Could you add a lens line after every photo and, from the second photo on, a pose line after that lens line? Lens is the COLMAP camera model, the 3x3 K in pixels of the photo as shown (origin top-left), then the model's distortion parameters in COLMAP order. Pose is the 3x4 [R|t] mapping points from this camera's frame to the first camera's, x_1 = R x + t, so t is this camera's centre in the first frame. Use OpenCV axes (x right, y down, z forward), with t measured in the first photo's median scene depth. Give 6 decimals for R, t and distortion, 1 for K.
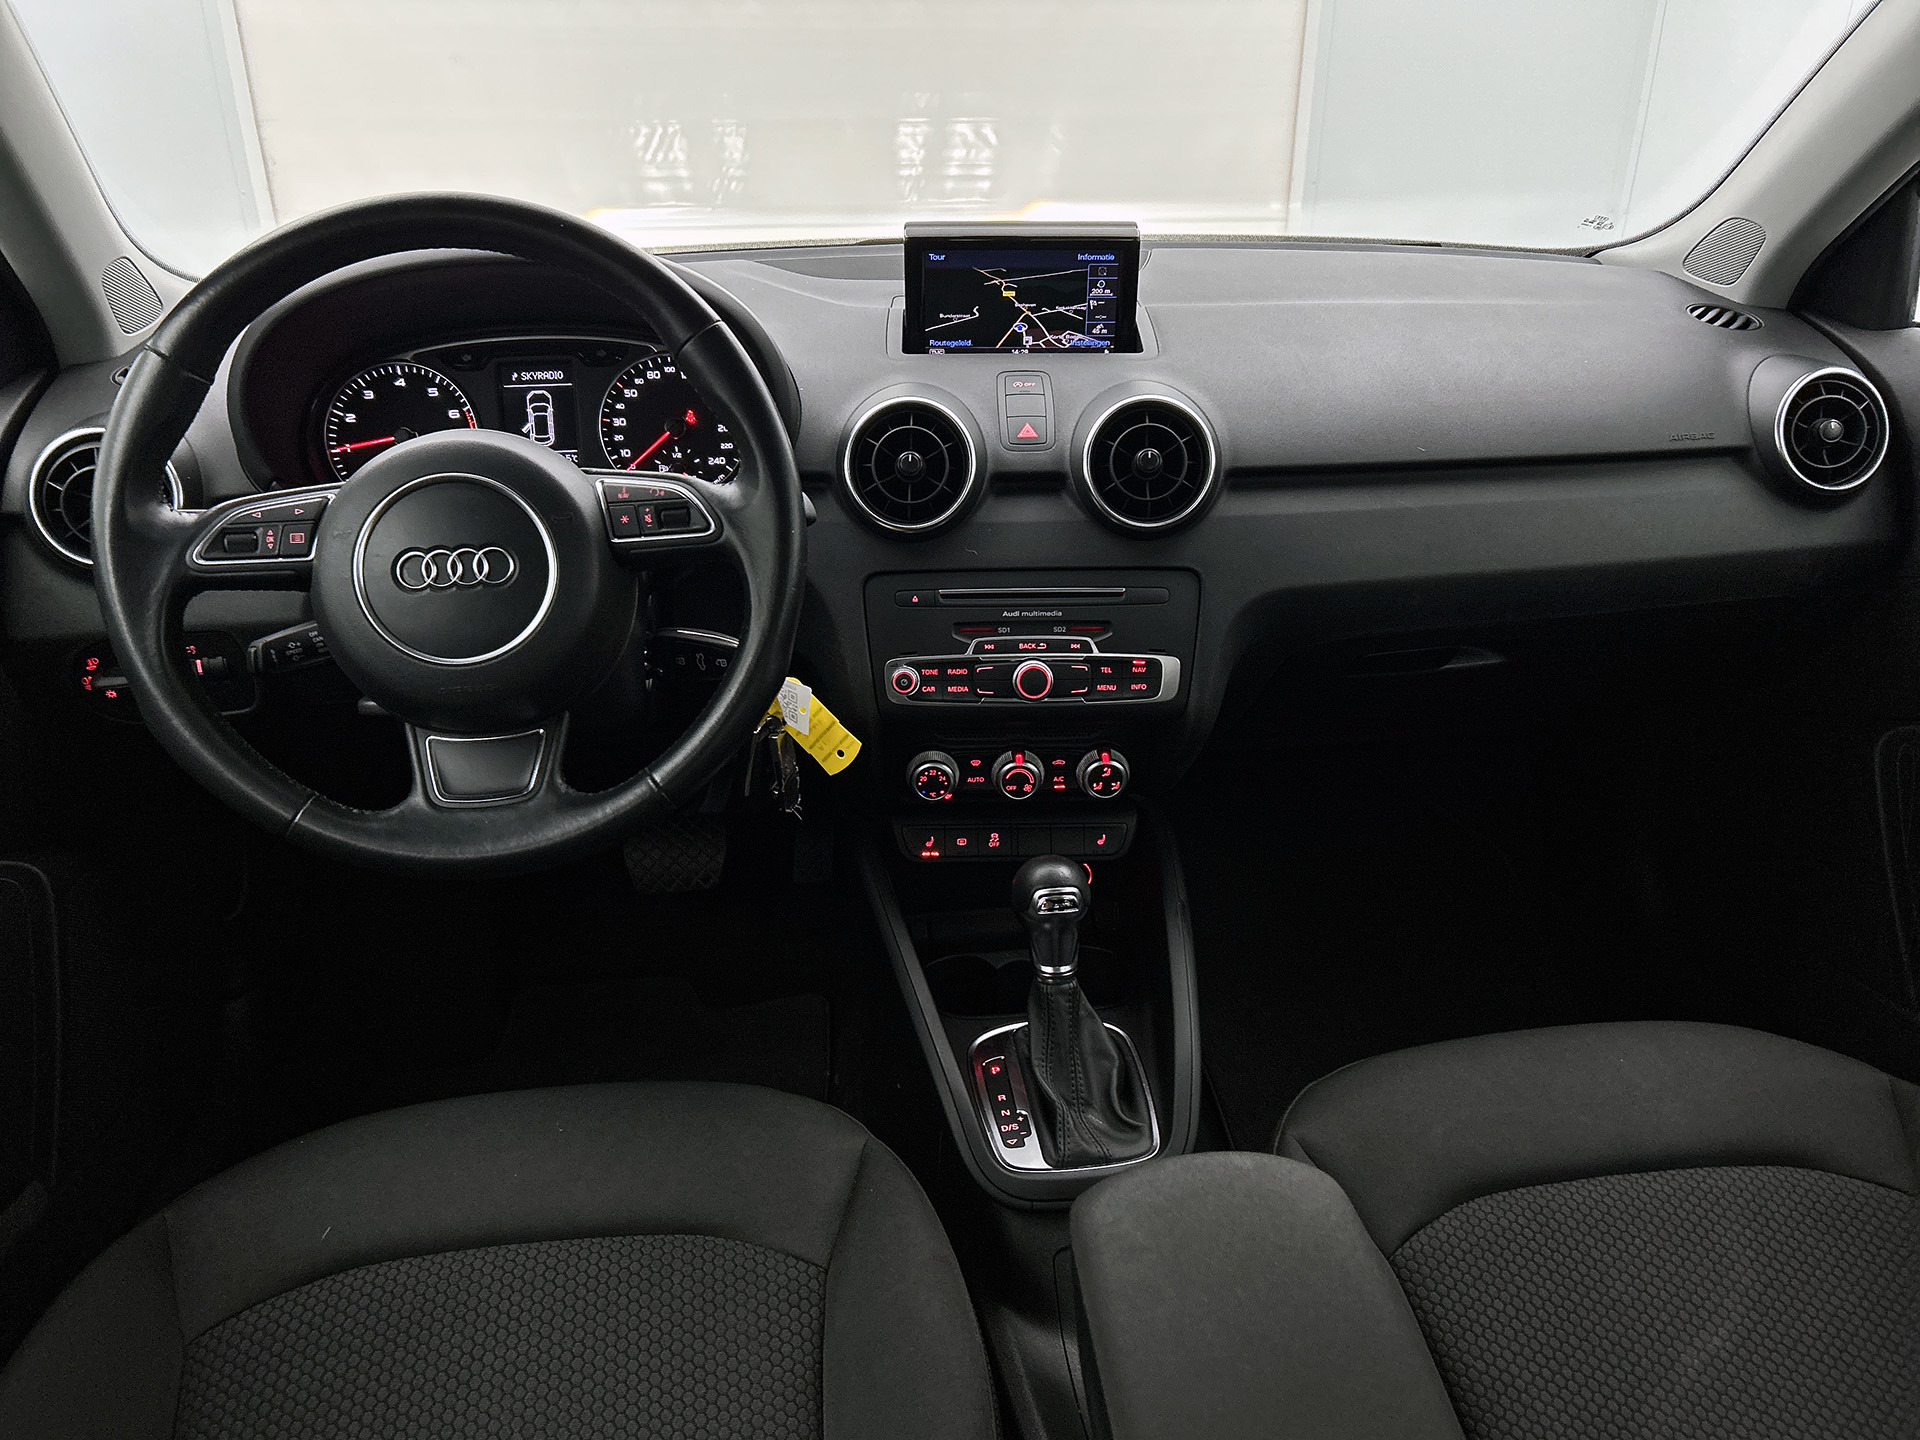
lens RADIAL K [[1430.9, 0, 974.1], [0, 1430.9, 733.4], [0, 0, 1]] dist [0.022948, -0.033557]
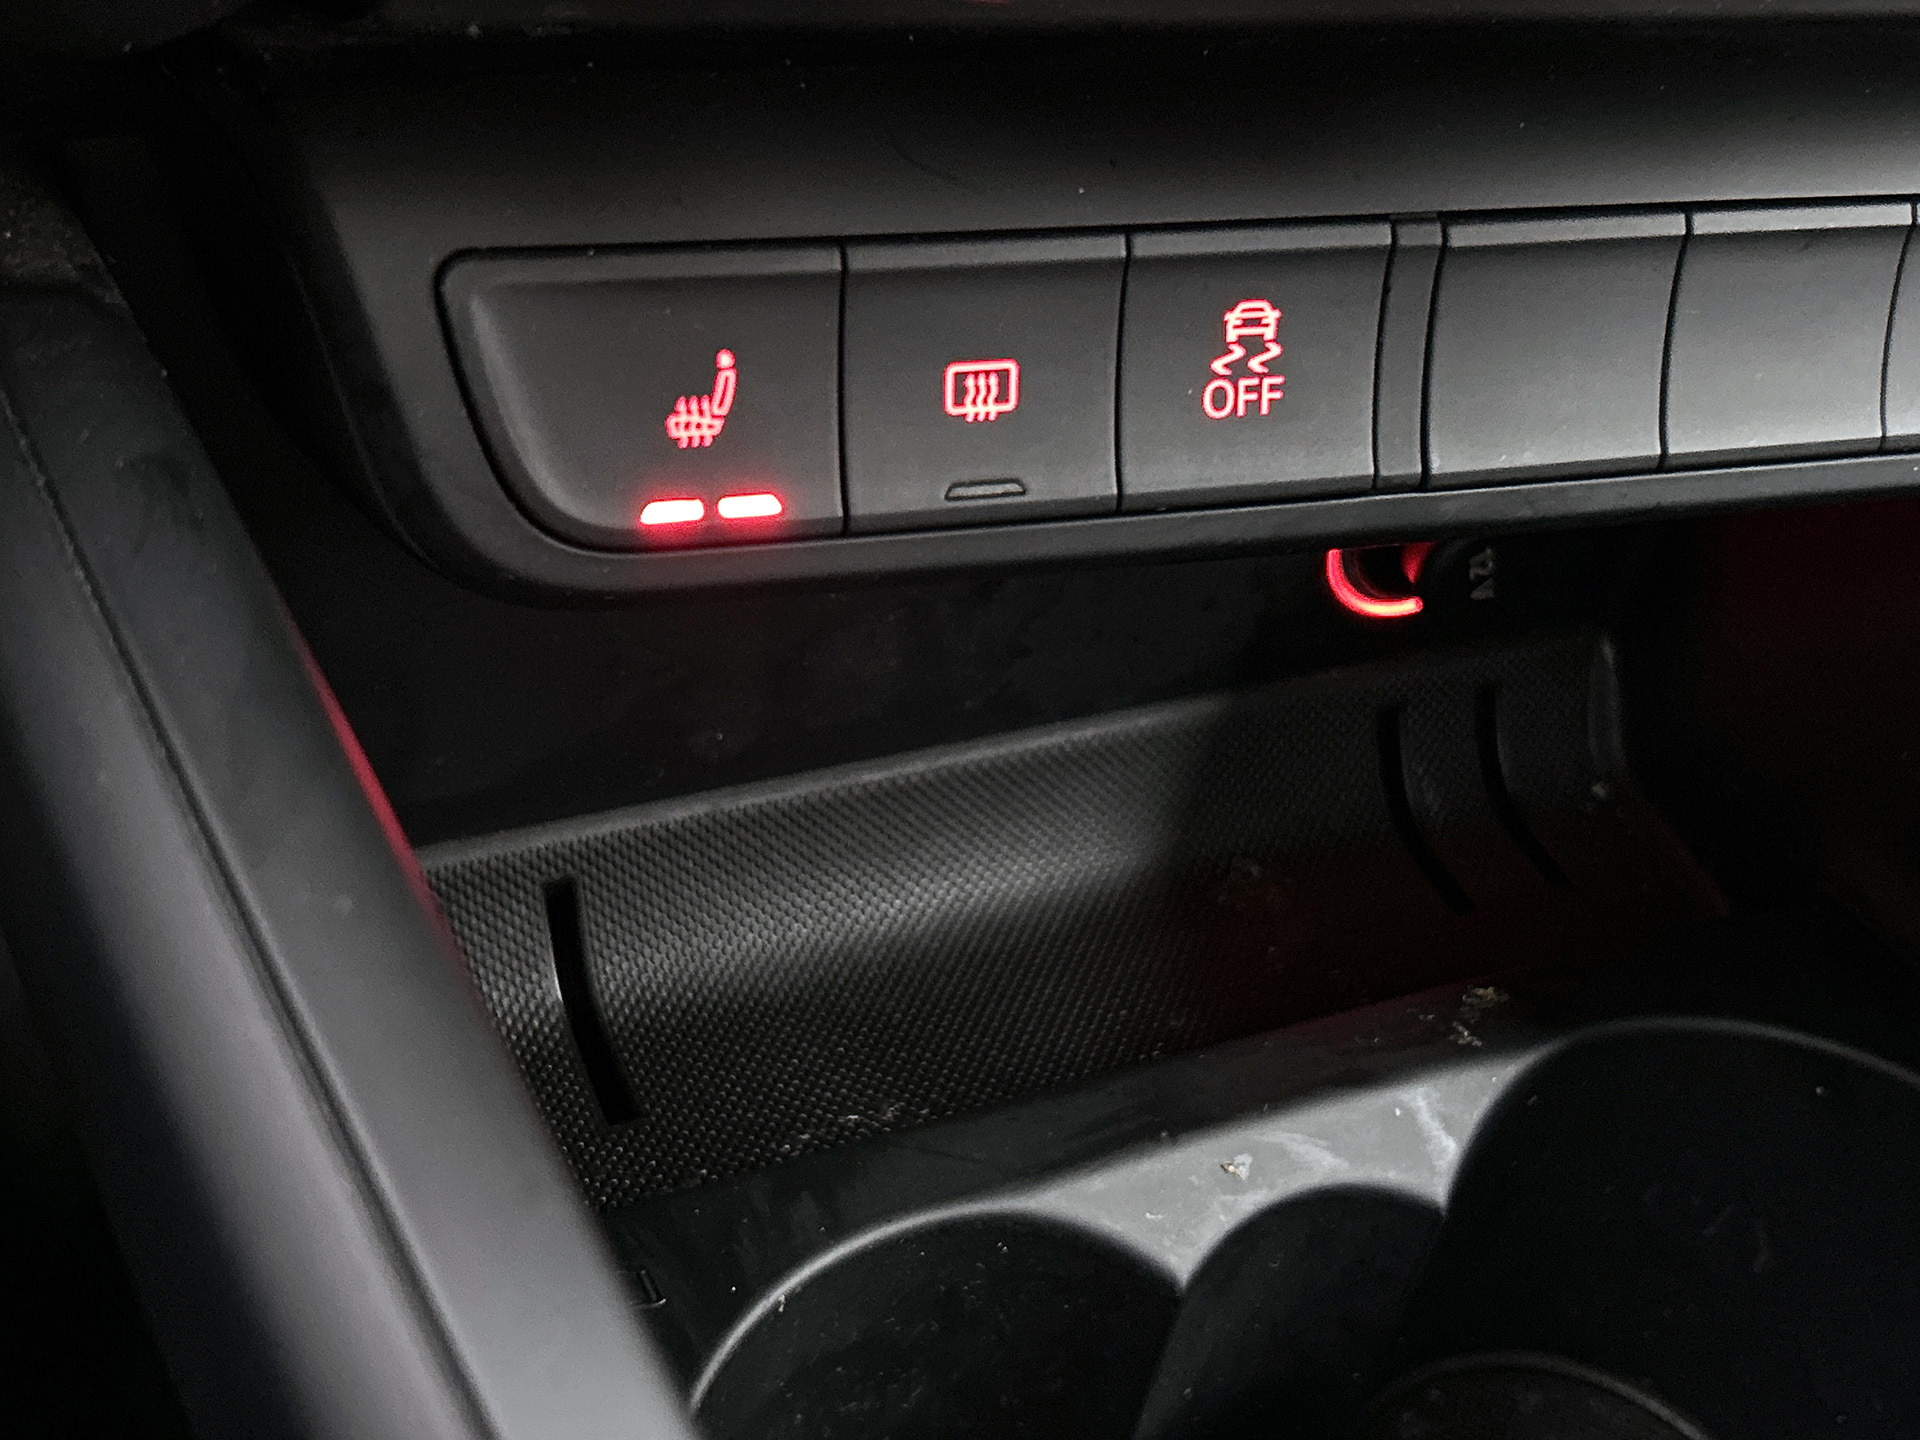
lens RADIAL K [[2363.9, 0, 973.6], [0, 2363.9, 723.4], [0, 0, 1]] dist [0.127341, 0.000000]
pose [[0.949560, -0.082390, 0.302568, -0.072736], [-0.013022, 0.953676, 0.300555, 0.047814], [-0.313315, -0.289335, 0.904499, 0.879770]]
